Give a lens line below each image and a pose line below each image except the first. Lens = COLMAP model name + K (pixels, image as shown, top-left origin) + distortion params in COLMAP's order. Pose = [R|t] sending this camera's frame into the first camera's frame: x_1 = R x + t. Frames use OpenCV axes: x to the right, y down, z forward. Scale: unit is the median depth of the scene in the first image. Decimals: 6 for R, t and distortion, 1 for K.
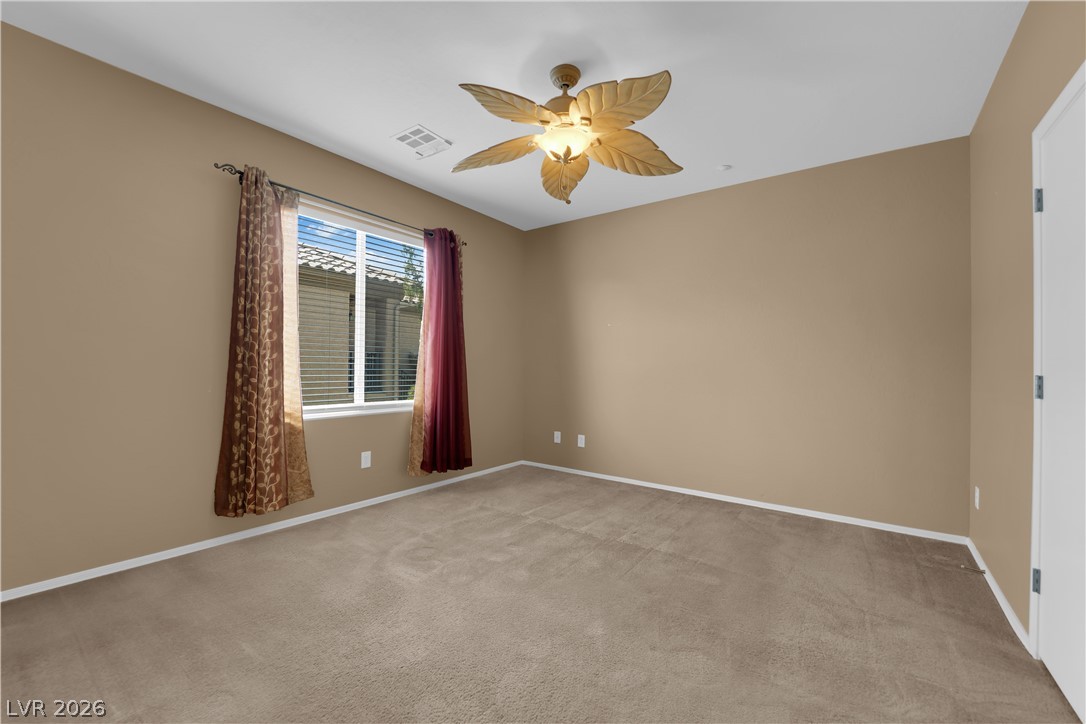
lens RADIAL K [[439.2, 0, 538.2], [0, 439.2, 362.4], [0, 0, 1]] dist [-0.008920, -0.004668]
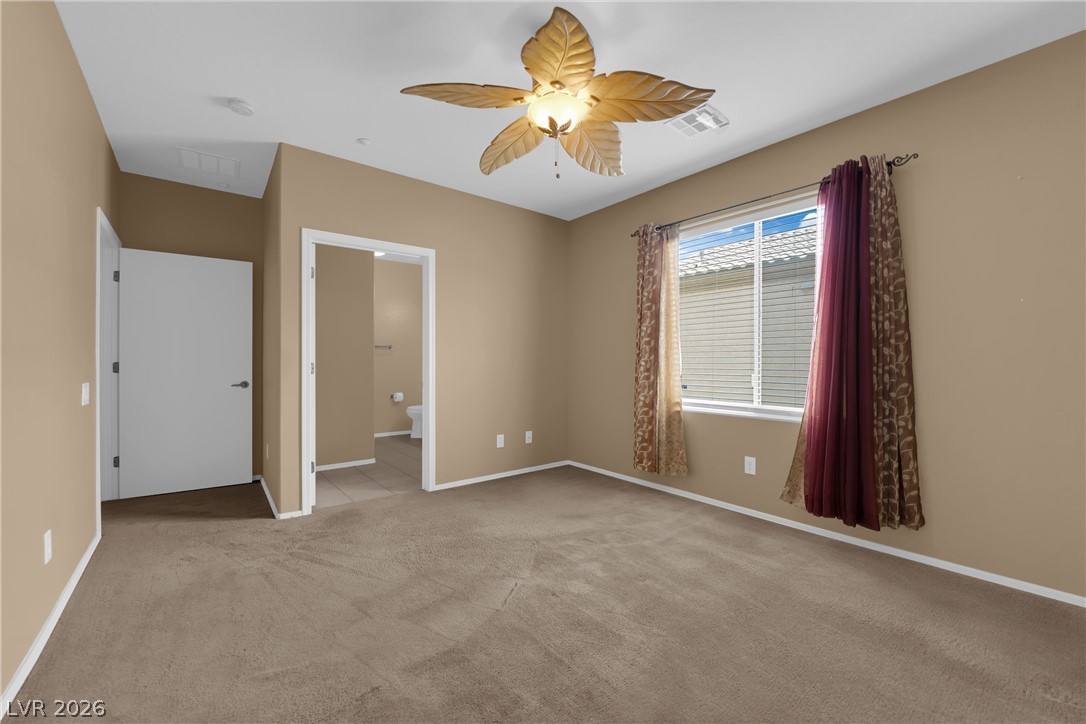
lens RADIAL K [[439.2, 0, 538.2], [0, 439.2, 362.4], [0, 0, 1]] dist [-0.008920, -0.004668]
pose [[-0.267543, -0.010267, -0.963491, 0.727587], [0.002868, 0.999930, -0.011452, 0.013678], [0.963542, -0.005828, -0.267494, 0.941283]]
